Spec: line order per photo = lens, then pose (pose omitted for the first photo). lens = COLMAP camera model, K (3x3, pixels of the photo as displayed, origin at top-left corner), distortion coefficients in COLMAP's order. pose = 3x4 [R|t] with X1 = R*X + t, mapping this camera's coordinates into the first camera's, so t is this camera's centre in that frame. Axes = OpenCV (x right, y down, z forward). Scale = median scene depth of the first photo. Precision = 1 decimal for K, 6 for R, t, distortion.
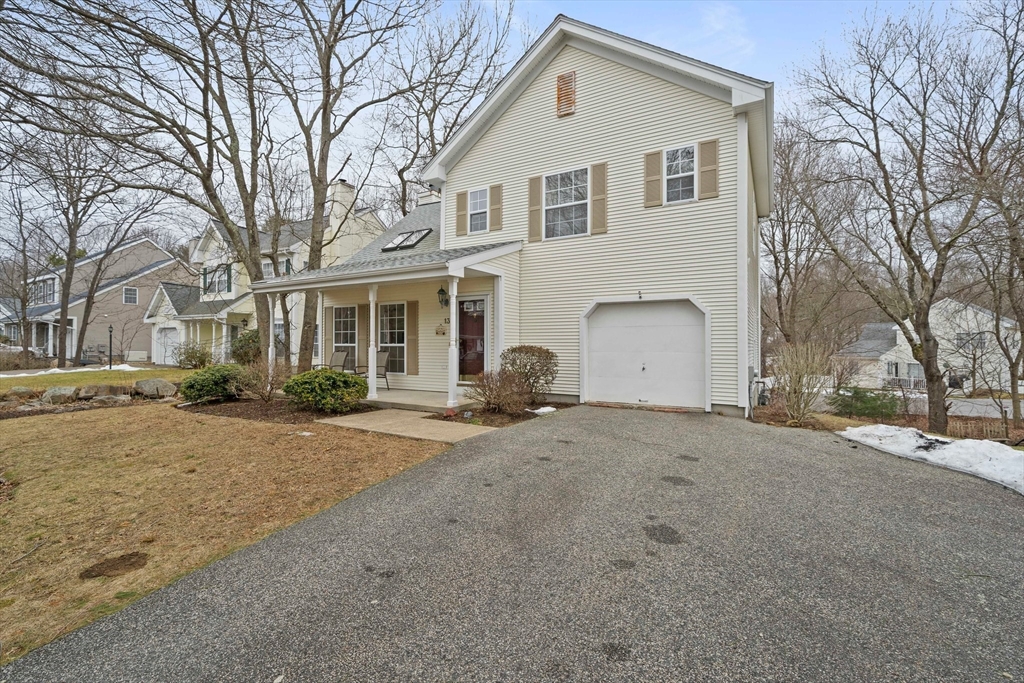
lens RADIAL K [[438.5, 0, 512.0], [0, 438.5, 341.5], [0, 0, 1]] dist [0.001061, 0.000094]
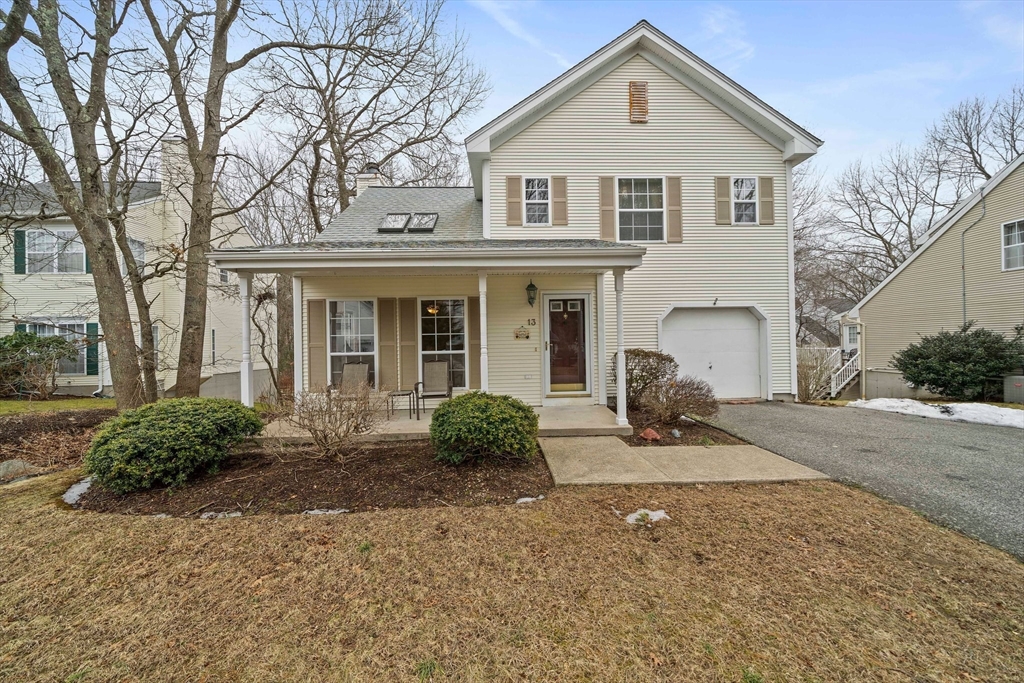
lens RADIAL K [[350.2, 0, 513.2], [0, 350.2, 343.3], [0, 0, 1]] dist [-0.005318, 0.000018]
pose [[0.852017, -0.013490, 0.523340, -0.558932], [0.013811, 0.999899, 0.003290, -0.009207], [-0.523332, 0.004425, 0.852117, 0.464716]]
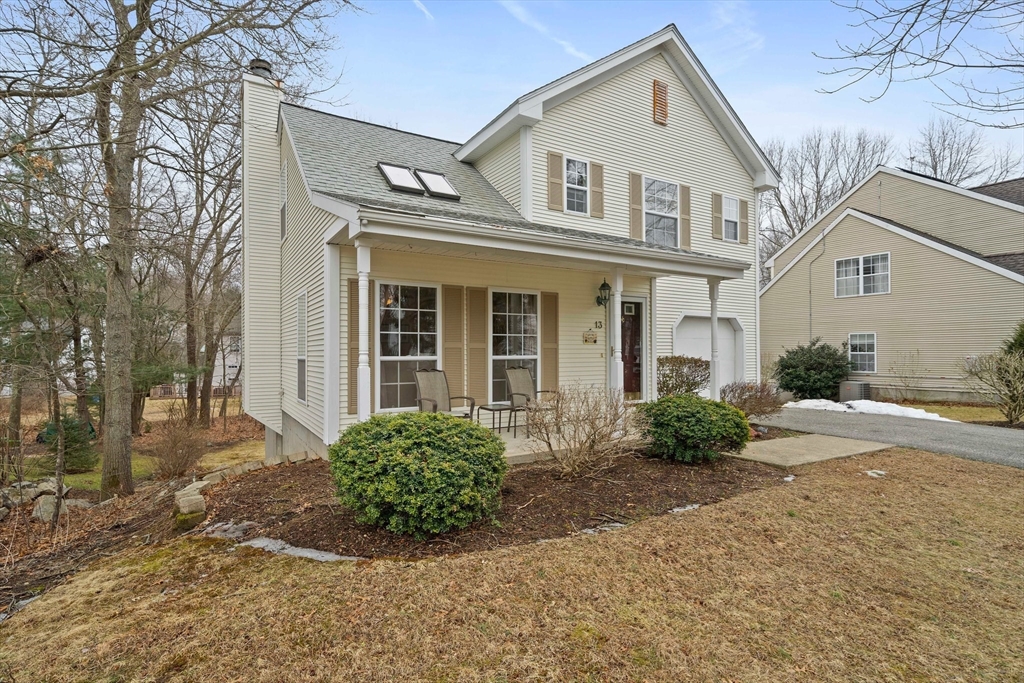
lens RADIAL K [[506.9, 0, 512.0], [0, 506.9, 341.5], [0, 0, 1]] dist [0.001333, 0.000029]
pose [[0.485476, 0.013767, 0.874141, -1.040150], [-0.006660, 0.999905, -0.012048, -0.006754], [-0.874225, 0.000027, 0.485522, 0.738509]]
